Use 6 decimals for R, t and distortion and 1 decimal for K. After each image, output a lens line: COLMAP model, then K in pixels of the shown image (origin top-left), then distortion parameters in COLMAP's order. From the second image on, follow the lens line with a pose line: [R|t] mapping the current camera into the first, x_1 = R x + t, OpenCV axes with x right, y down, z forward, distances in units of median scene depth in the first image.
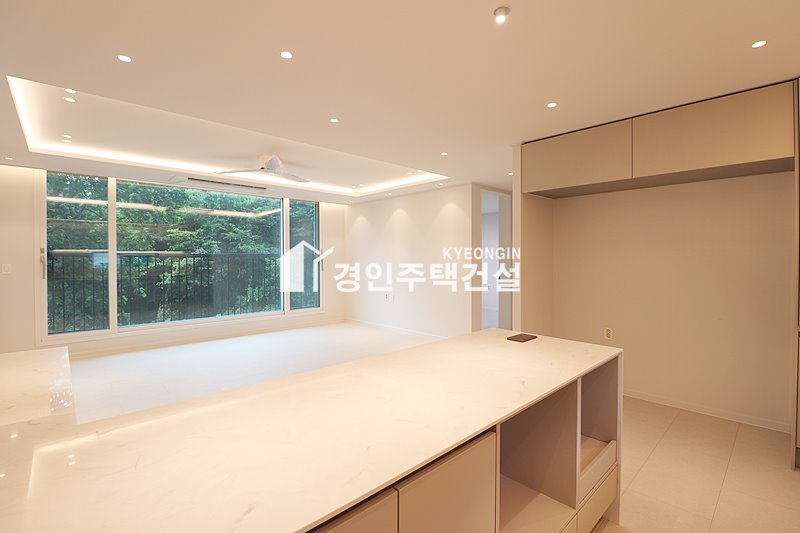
lens RADIAL K [[369.1, 0, 398.6], [0, 369.1, 262.0], [0, 0, 1]] dist [-0.004787, -0.009327]
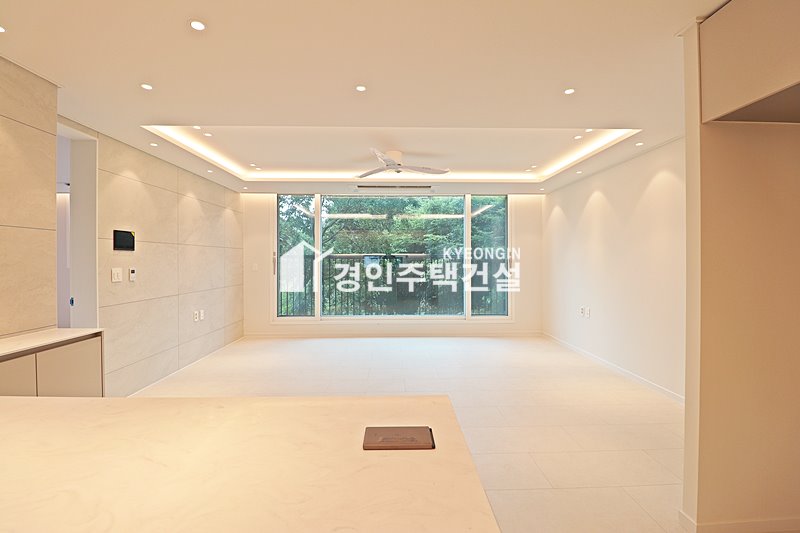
lens RADIAL K [[369.1, 0, 400.1], [0, 369.1, 261.7], [0, 0, 1]] dist [-0.004787, -0.009327]
pose [[0.745975, 0.002663, -0.665968, 0.222214], [-0.006198, 0.999976, -0.002945, -0.000583], [0.665945, 0.006324, 0.745974, 0.235291]]
